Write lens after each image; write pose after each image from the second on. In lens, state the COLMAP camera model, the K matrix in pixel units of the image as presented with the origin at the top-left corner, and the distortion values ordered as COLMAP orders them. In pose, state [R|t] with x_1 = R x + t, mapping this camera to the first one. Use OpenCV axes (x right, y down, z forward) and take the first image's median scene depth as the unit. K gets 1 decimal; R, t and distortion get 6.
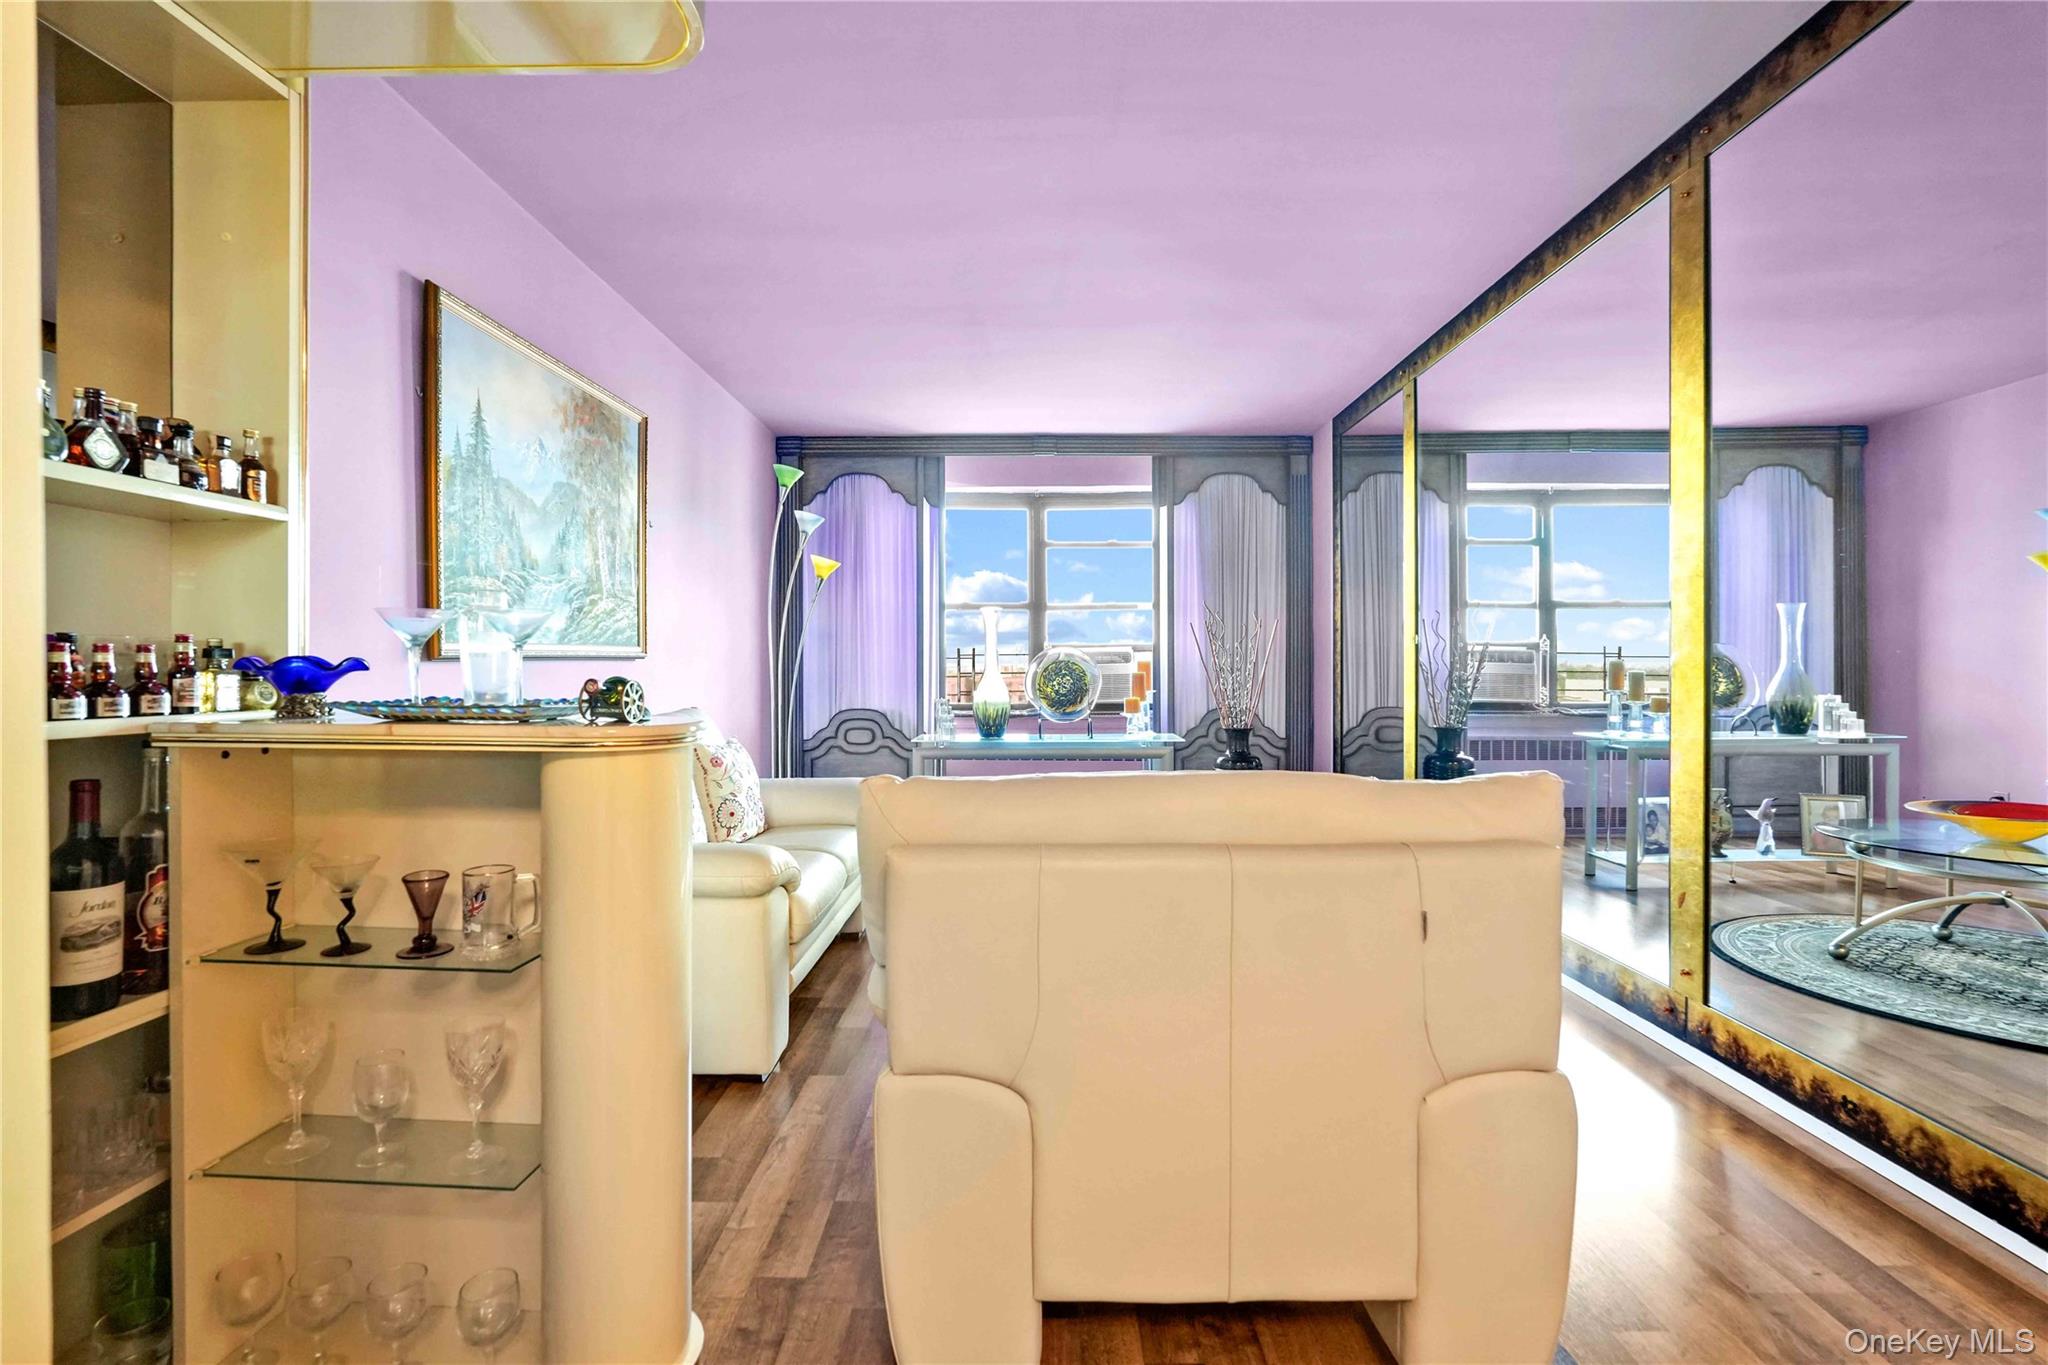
lens RADIAL K [[904.2, 0, 1020.1], [0, 904.2, 678.7], [0, 0, 1]] dist [-0.019461, 0.013109]
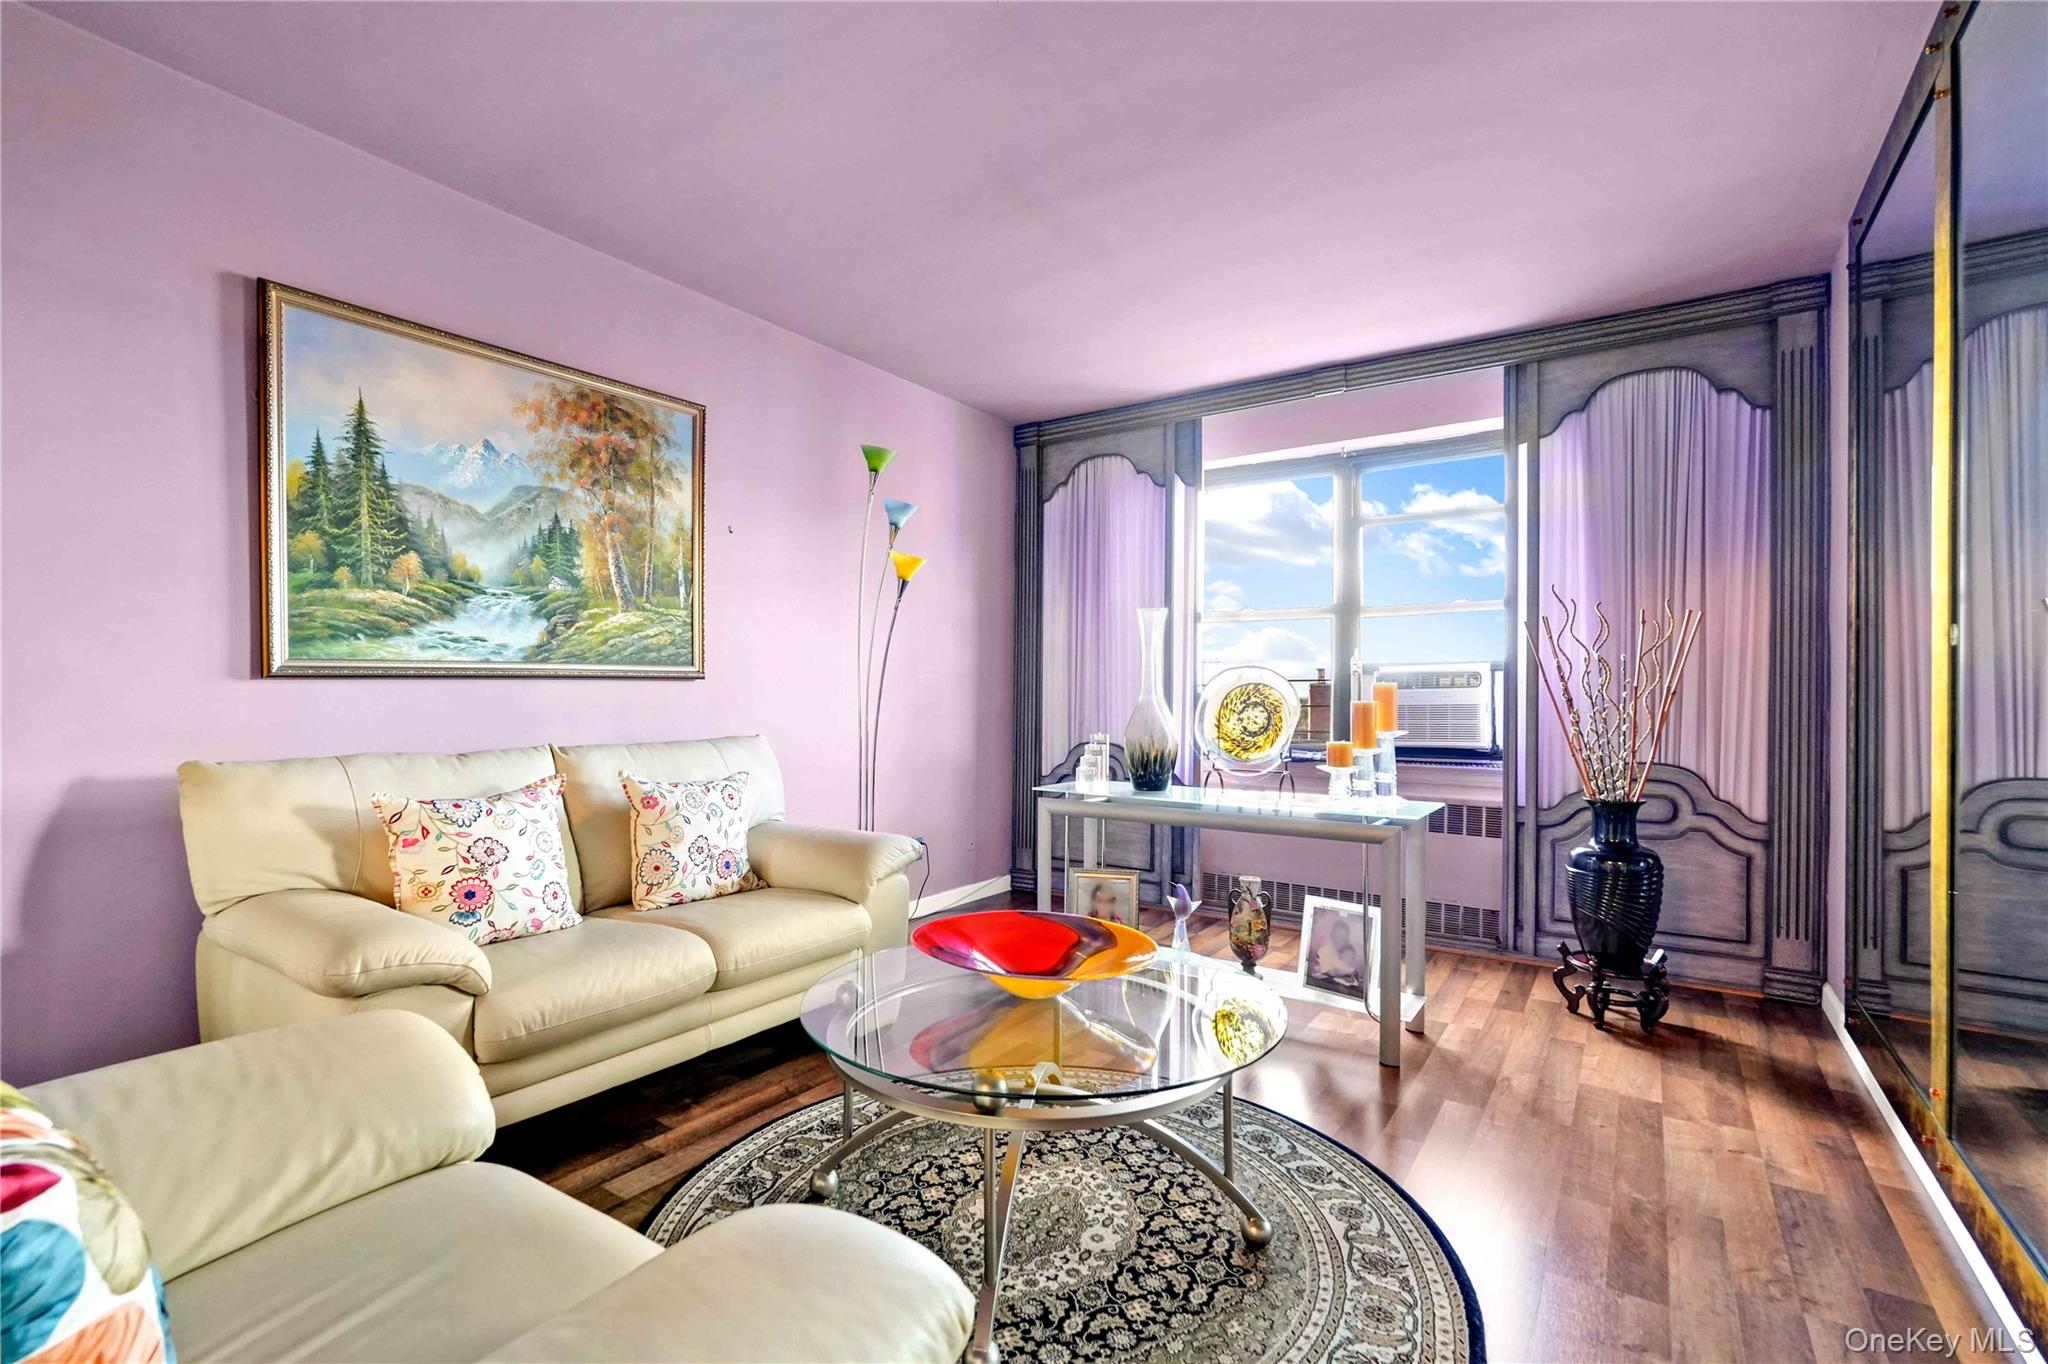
lens RADIAL K [[913.9, 0, 1018.7], [0, 913.9, 690.0], [0, 0, 1]] dist [-0.014405, 0.008967]
pose [[0.828933, 0.005780, -0.559318, 0.402470], [-0.014388, 0.999836, -0.010991, -0.006523], [0.559163, 0.017158, 0.828880, 0.484975]]
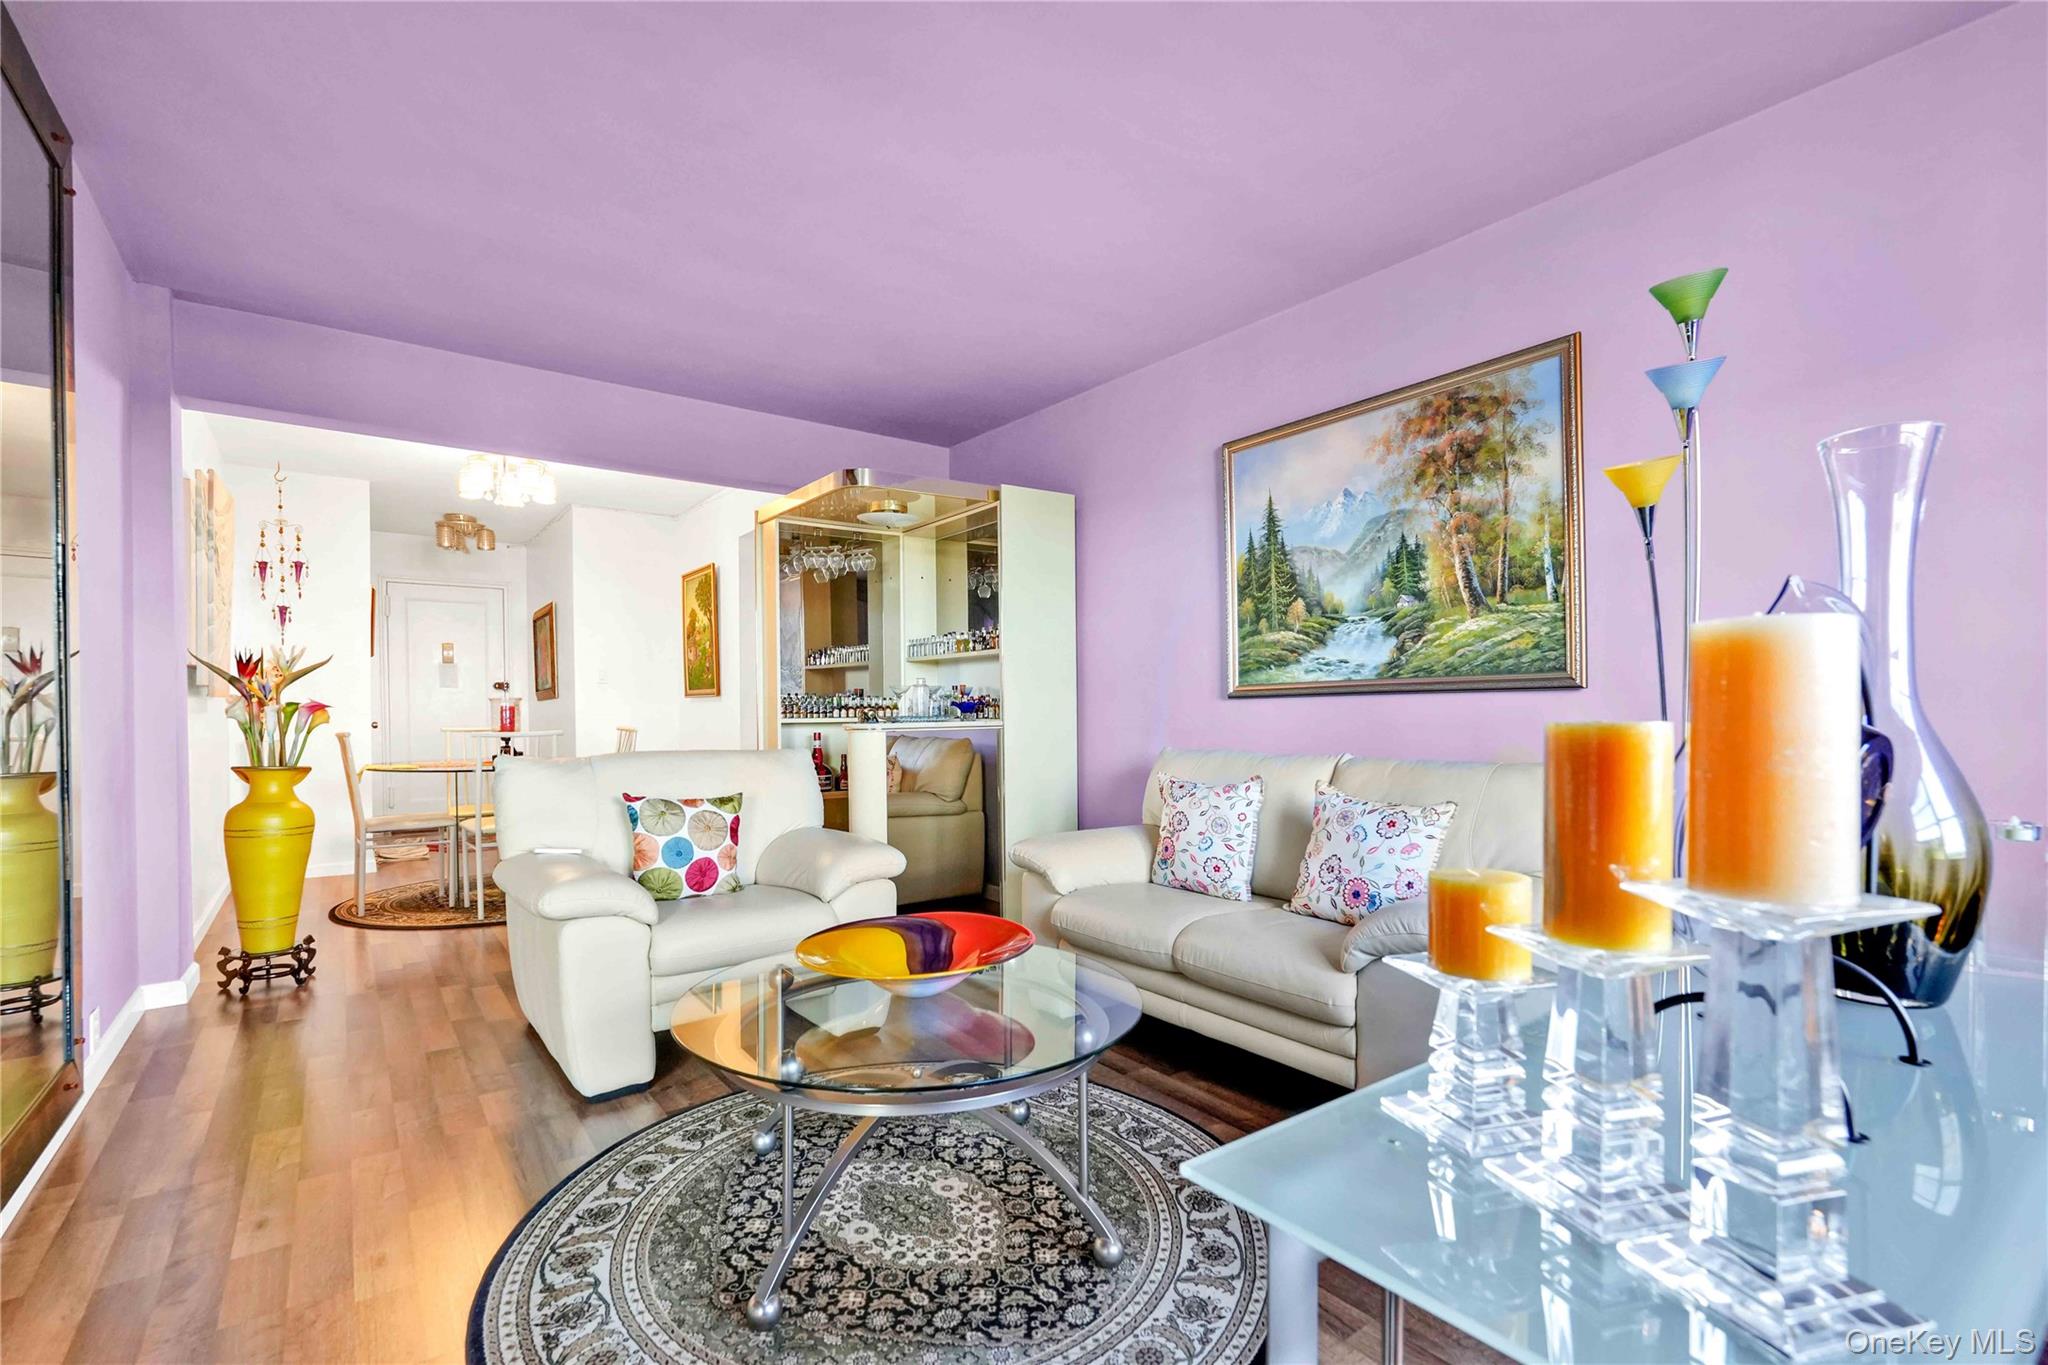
lens RADIAL K [[923.1, 0, 1024.6], [0, 923.1, 720.0], [0, 0, 1]] dist [-0.000778, 0.000289]
pose [[-0.793141, 0.012580, -0.608908, 0.402381], [-0.003266, 0.999684, 0.024907, -0.015889], [0.609030, 0.021744, -0.792849, 1.490827]]
